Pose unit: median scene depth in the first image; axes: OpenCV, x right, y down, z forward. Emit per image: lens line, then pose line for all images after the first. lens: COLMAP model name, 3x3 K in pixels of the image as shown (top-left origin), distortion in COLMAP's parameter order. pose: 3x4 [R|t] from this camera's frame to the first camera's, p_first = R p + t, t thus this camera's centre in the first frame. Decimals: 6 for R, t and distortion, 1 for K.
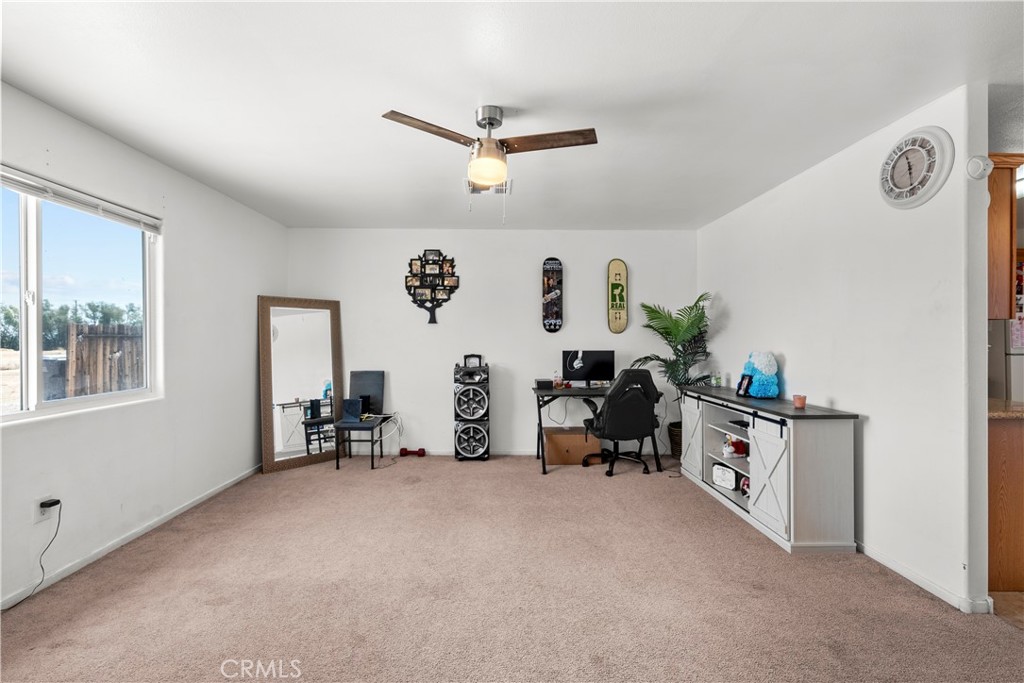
lens RADIAL K [[442.5, 0, 505.5], [0, 442.5, 339.4], [0, 0, 1]] dist [0.000324, -0.000027]
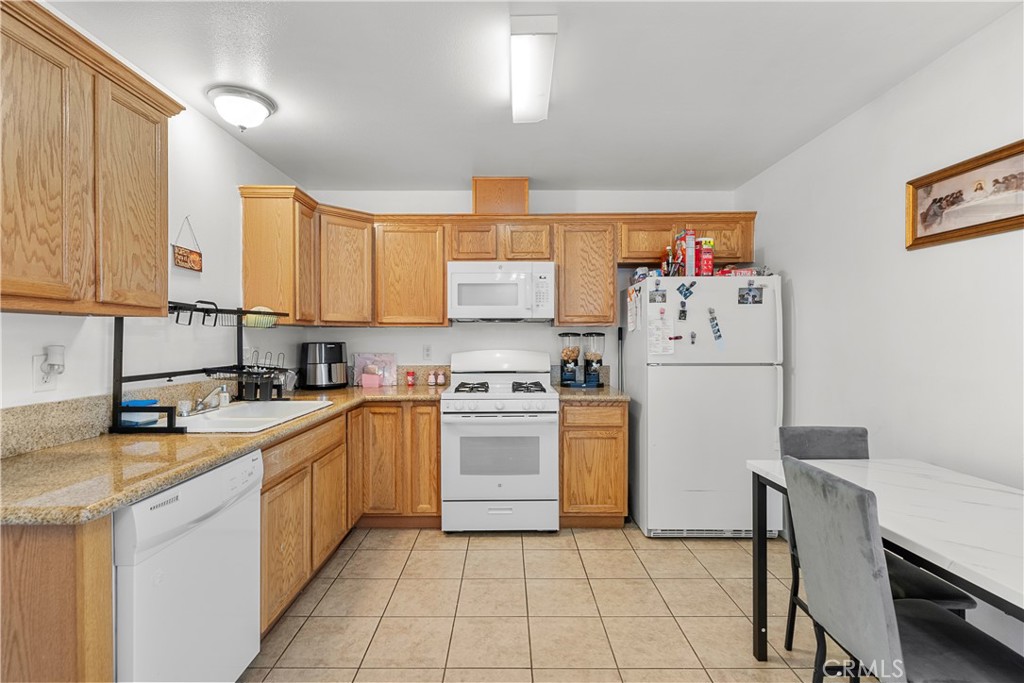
lens RADIAL K [[466.5, 0, 507.8], [0, 466.5, 342.5], [0, 0, 1]] dist [0.001013, -0.000134]
pose [[0.999858, -0.000589, -0.016818, 0.834246], [0.000710, 0.999974, 0.007162, -0.004618], [0.016813, -0.007173, 0.999833, 0.251159]]
